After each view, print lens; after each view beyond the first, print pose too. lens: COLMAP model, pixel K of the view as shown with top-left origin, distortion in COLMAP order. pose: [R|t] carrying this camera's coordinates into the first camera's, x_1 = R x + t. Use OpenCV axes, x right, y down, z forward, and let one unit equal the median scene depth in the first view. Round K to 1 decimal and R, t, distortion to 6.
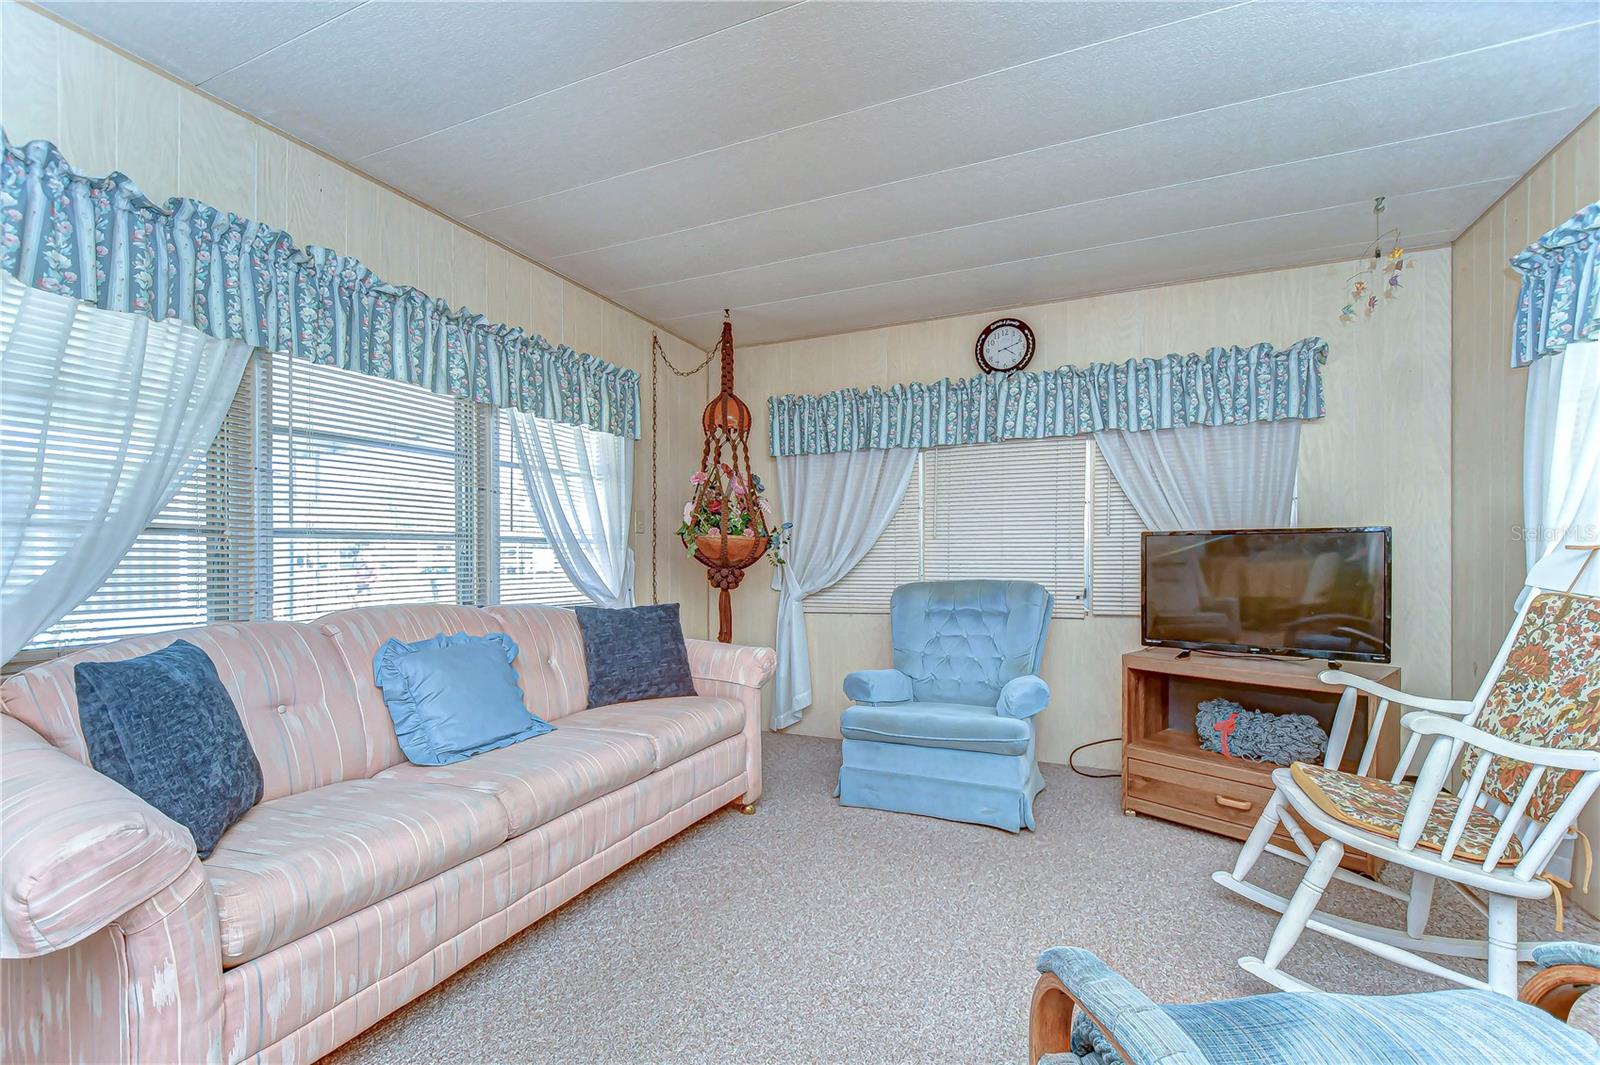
lens RADIAL K [[695.9, 0, 797.7], [0, 695.9, 563.8], [0, 0, 1]] dist [0.012923, -0.010472]
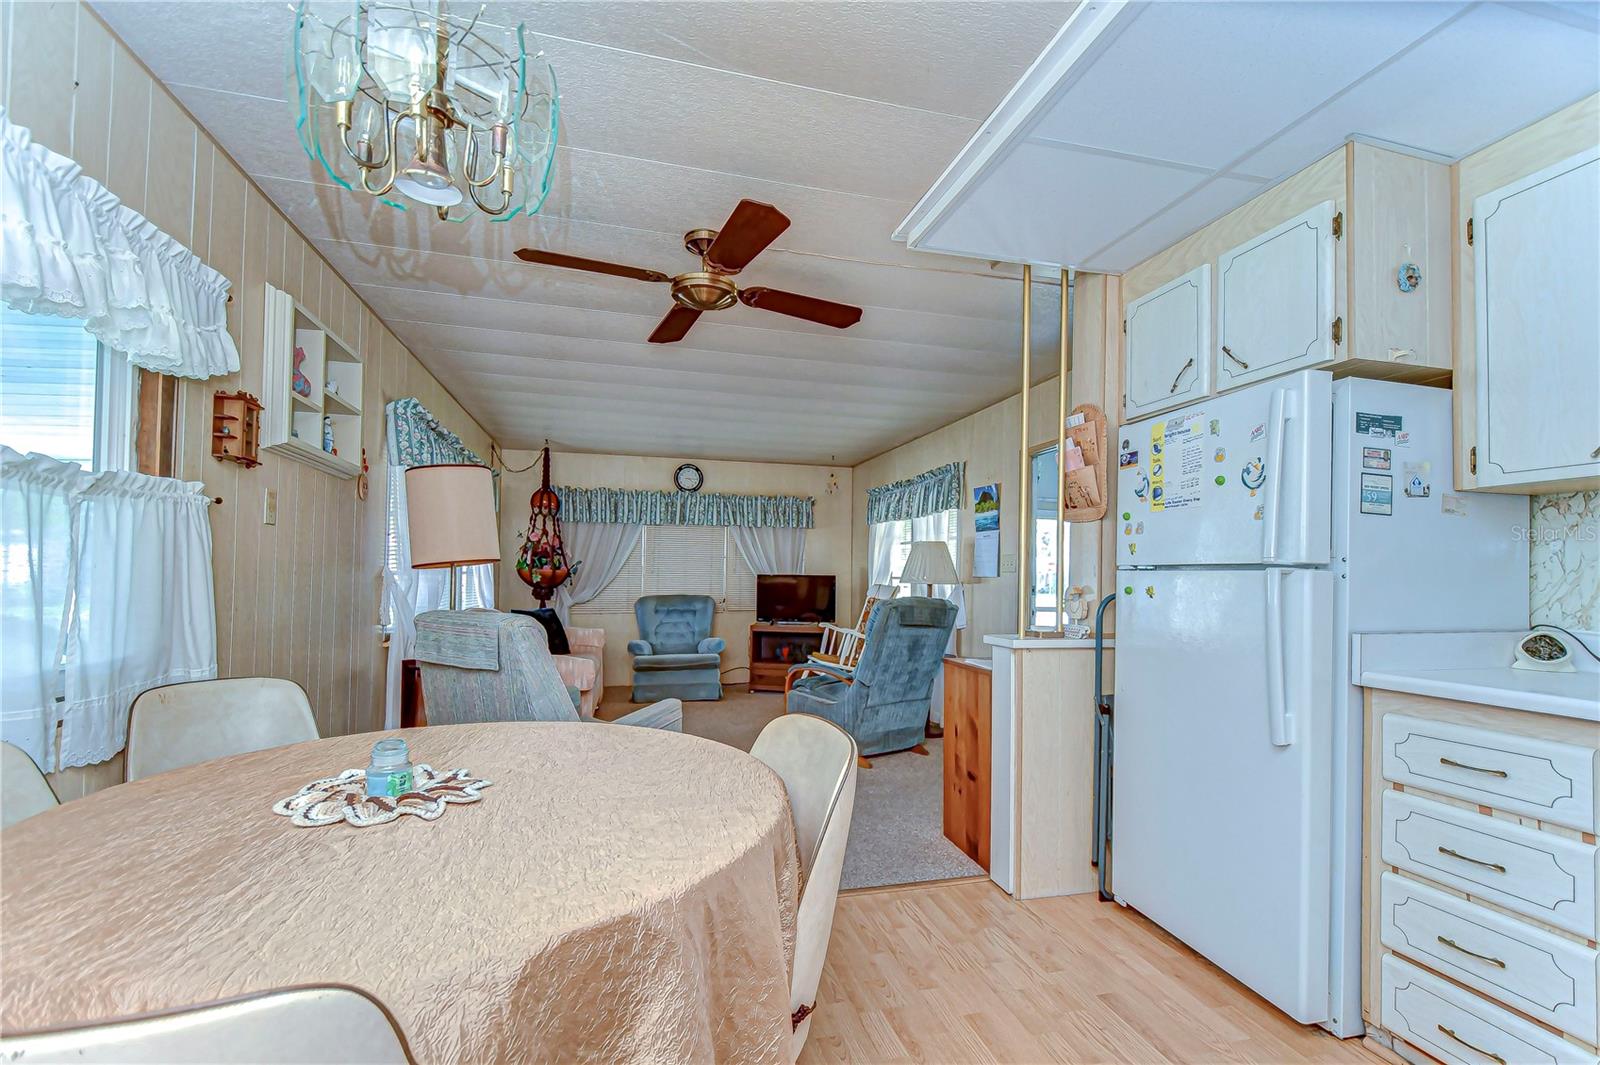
lens RADIAL K [[695.9, 0, 797.7], [0, 695.9, 563.8], [0, 0, 1]] dist [0.012923, -0.010472]
pose [[0.781936, 0.022570, 0.622950, -0.800921], [-0.008837, 0.999645, -0.025126, -0.019342], [-0.623296, 0.014142, 0.781858, -0.865288]]
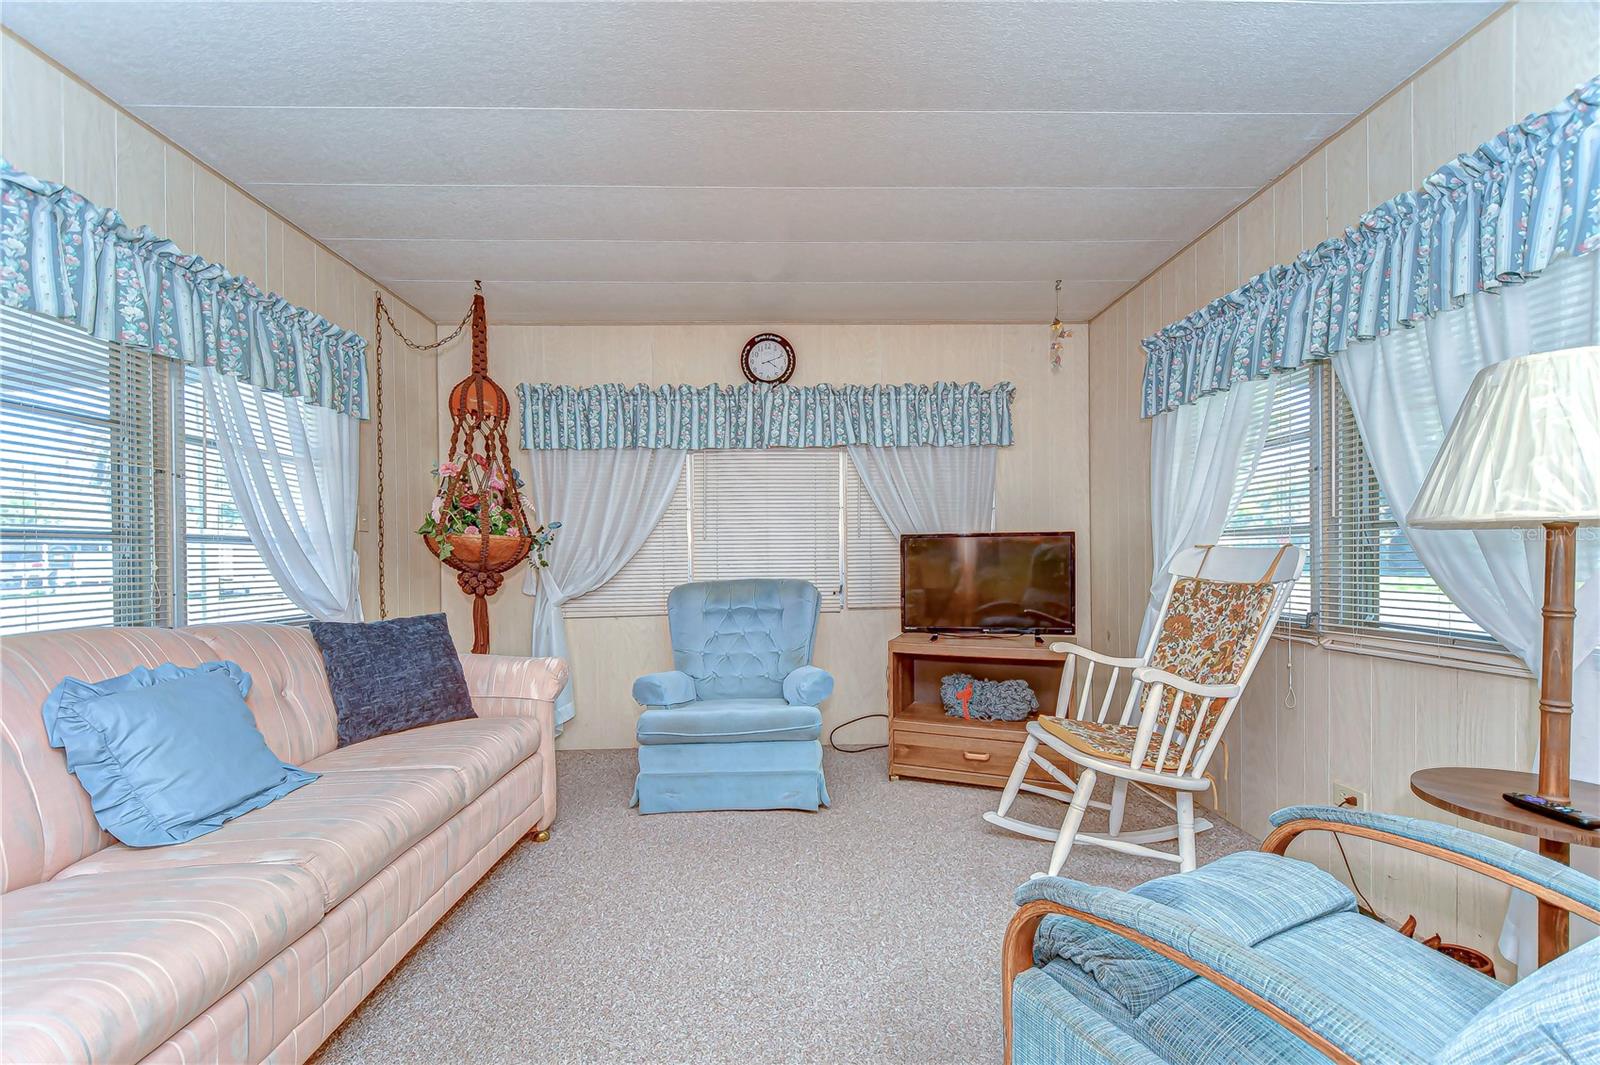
lens RADIAL K [[695.9, 0, 797.7], [0, 695.9, 563.8], [0, 0, 1]] dist [0.012923, -0.010472]
pose [[0.900398, -0.012098, 0.434899, -0.147632], [0.013026, 0.999915, 0.000848, 0.000044], [-0.434872, 0.004901, 0.900479, 0.027917]]
